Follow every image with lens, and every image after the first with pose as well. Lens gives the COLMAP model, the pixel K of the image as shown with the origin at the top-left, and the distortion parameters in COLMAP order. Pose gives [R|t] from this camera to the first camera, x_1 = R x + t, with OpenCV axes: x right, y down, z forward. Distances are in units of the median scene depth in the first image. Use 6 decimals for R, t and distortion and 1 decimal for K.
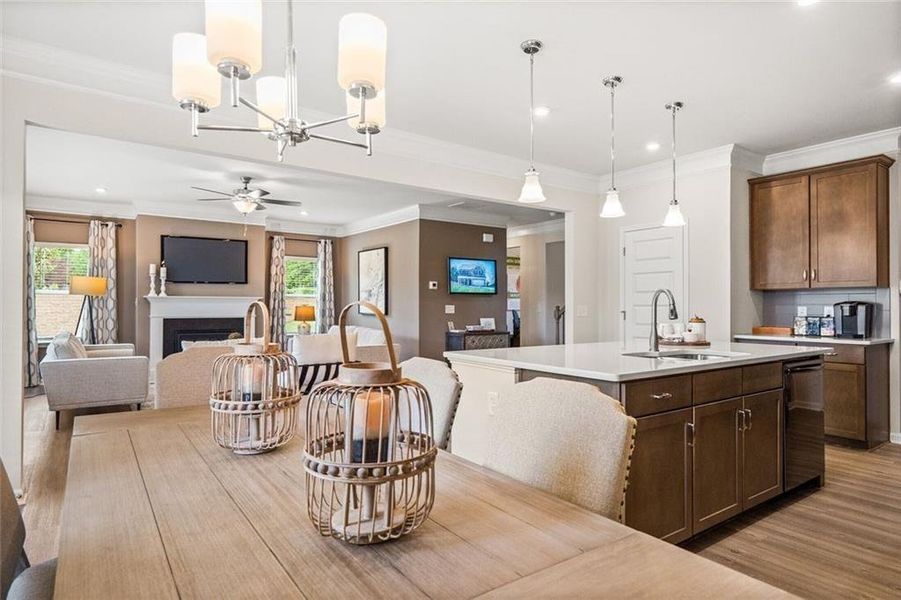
lens RADIAL K [[521.5, 0, 443.2], [0, 521.5, 301.5], [0, 0, 1]] dist [0.018564, -0.002482]
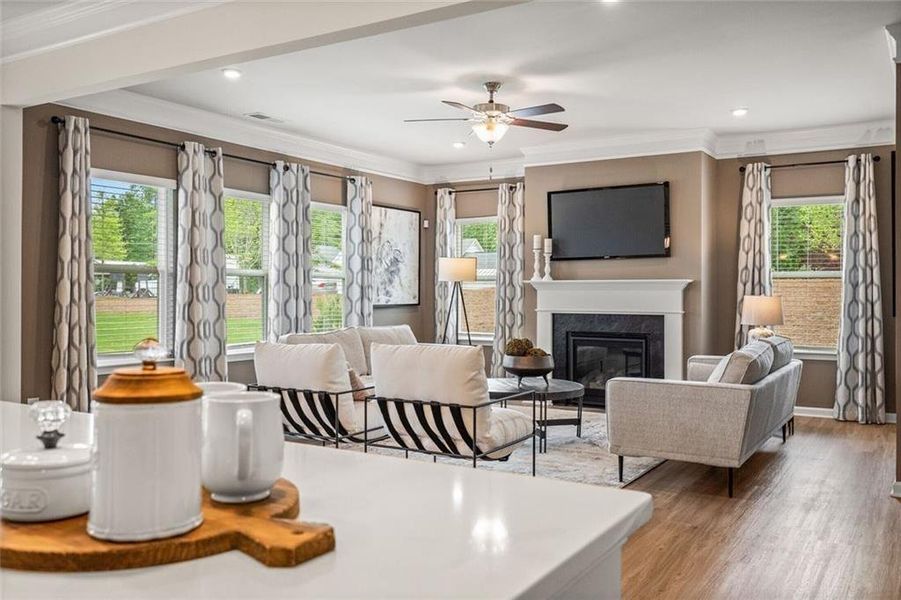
lens RADIAL K [[765.7, 0, 445.4], [0, 765.7, 304.6], [0, 0, 1]] dist [0.006313, -0.001027]
pose [[0.389153, 0.011145, -0.921106, 0.341281], [0.006042, 0.999874, 0.014651, 0.005971], [0.921153, -0.011267, 0.389037, 0.479619]]
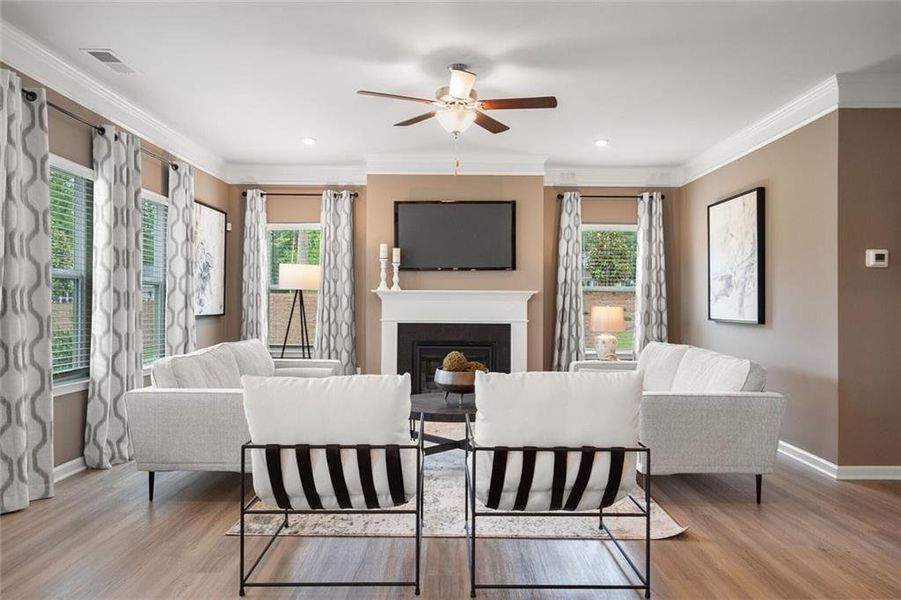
lens RADIAL K [[619.4, 0, 445.6], [0, 619.4, 303.1], [0, 0, 1]] dist [-0.000073, 0.005968]
pose [[0.814780, 0.000049, -0.579770, -0.012435], [0.000833, 0.999999, 0.001255, 0.005640], [0.579769, -0.001505, 0.814779, 0.375707]]
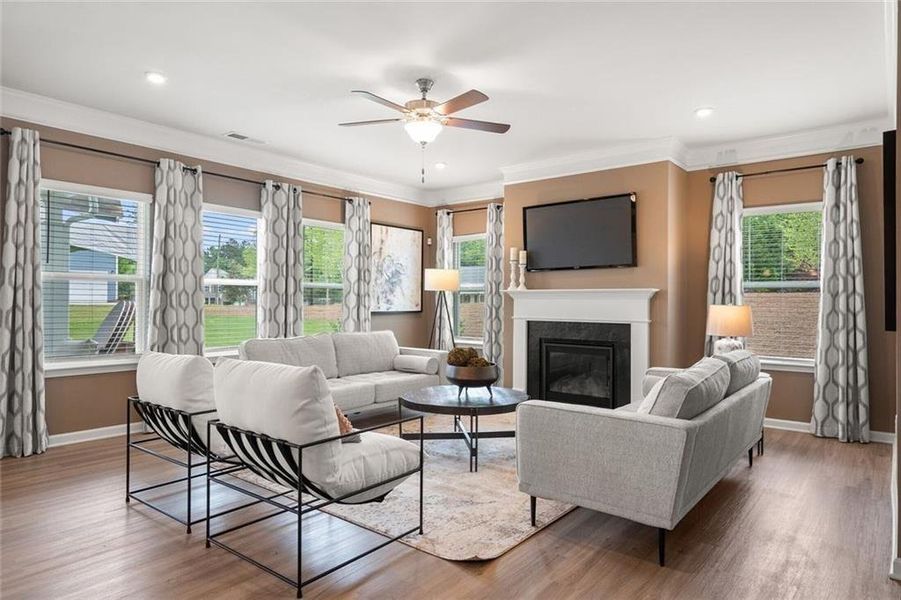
lens RADIAL K [[542.3, 0, 447.4], [0, 542.3, 305.8], [0, 0, 1]] dist [0.004411, 0.001875]
pose [[0.270594, 0.003781, -0.962686, 0.170058], [0.000652, 0.999991, 0.004111, 0.008783], [0.962693, -0.001740, 0.270589, 0.688045]]
